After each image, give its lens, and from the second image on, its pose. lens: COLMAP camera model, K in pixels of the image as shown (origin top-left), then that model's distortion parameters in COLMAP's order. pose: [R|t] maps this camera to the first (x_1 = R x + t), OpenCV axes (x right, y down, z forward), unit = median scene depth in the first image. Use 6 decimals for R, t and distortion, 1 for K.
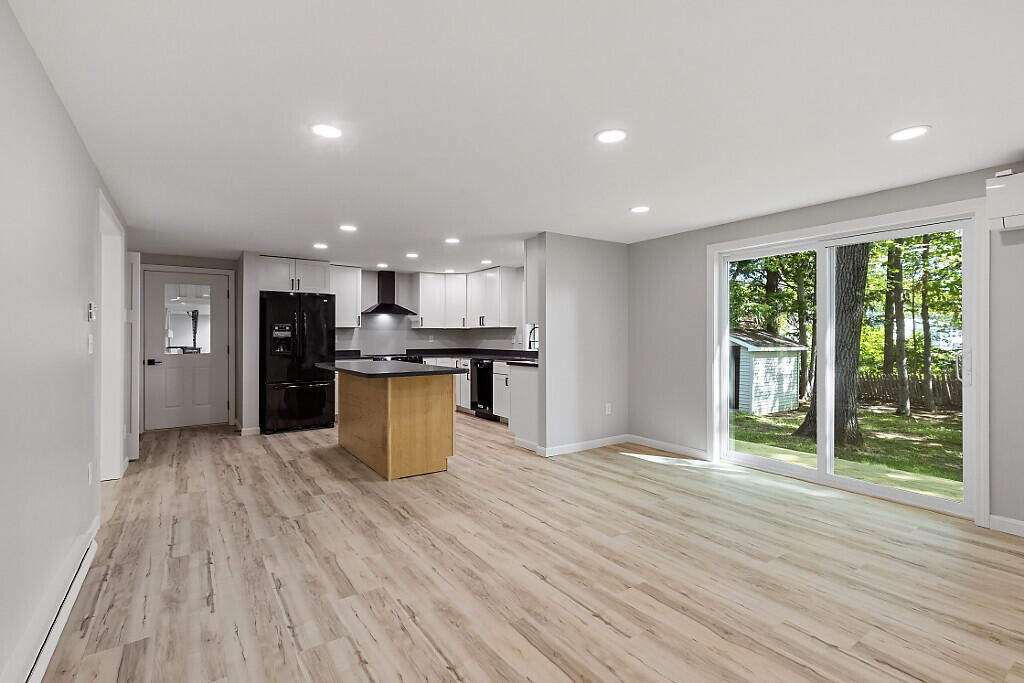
lens RADIAL K [[466.3, 0, 507.9], [0, 466.3, 335.1], [0, 0, 1]] dist [0.003992, -0.001207]
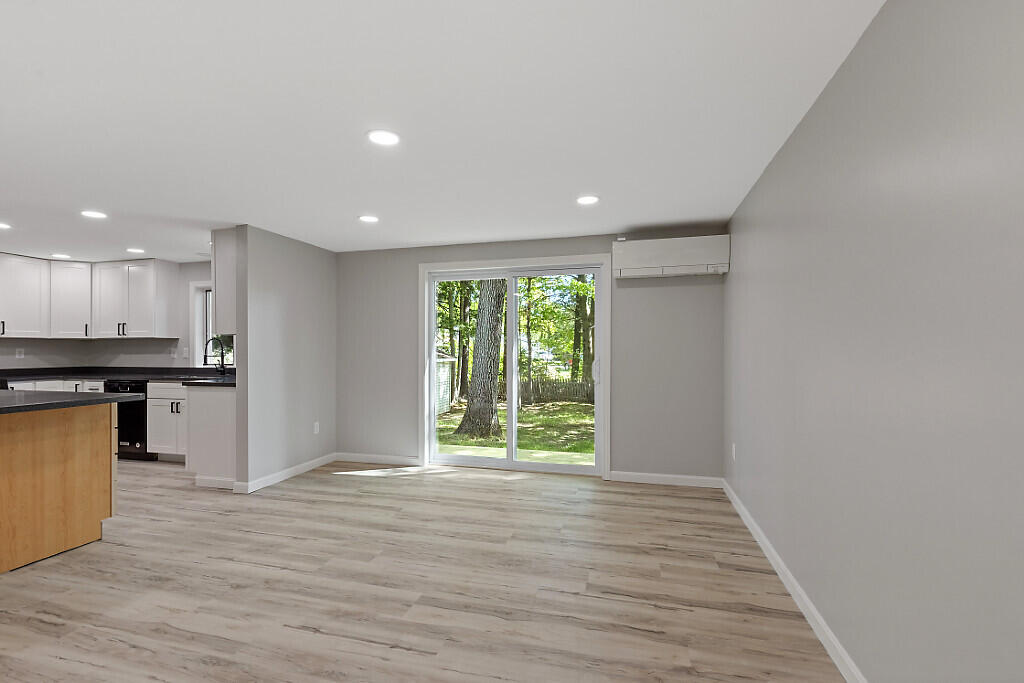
lens RADIAL K [[466.3, 0, 500.8], [0, 466.3, 351.6], [0, 0, 1]] dist [0.003992, -0.001207]
pose [[0.770082, -0.003875, 0.637933, -0.152561], [-0.001073, 0.999972, 0.007370, -0.000585], [-0.637944, -0.006360, 0.770056, 0.089084]]
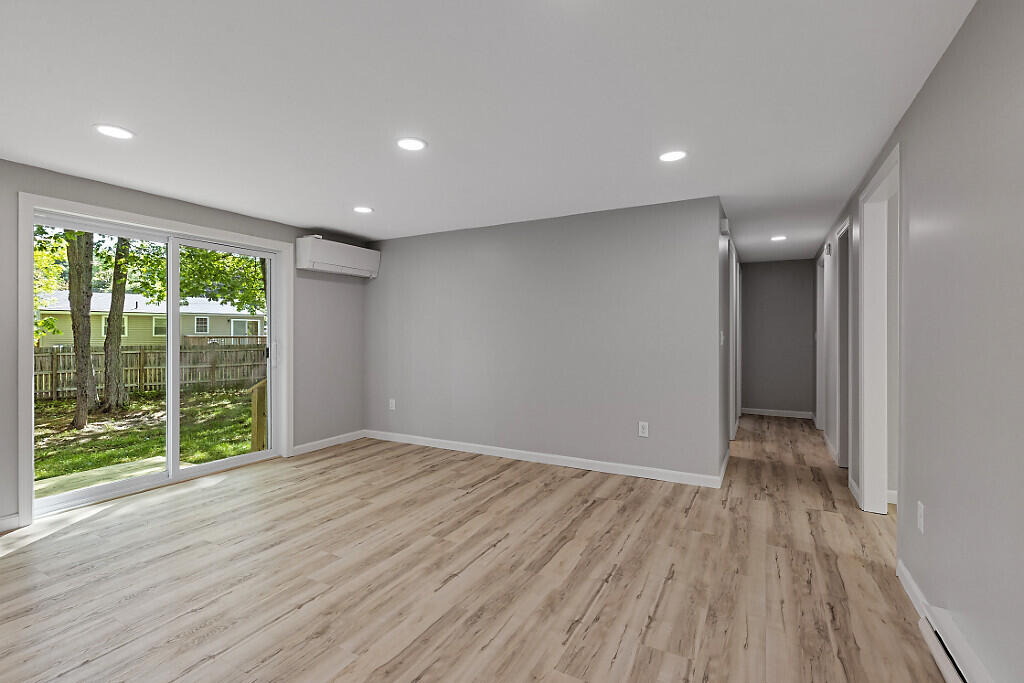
lens RADIAL K [[466.3, 0, 501.0], [0, 466.3, 336.9], [0, 0, 1]] dist [0.003992, -0.001207]
pose [[-0.436741, -0.005791, 0.899569, -0.626372], [-0.001880, 0.999983, 0.005525, 0.004140], [-0.899585, 0.000722, -0.436744, 0.977637]]
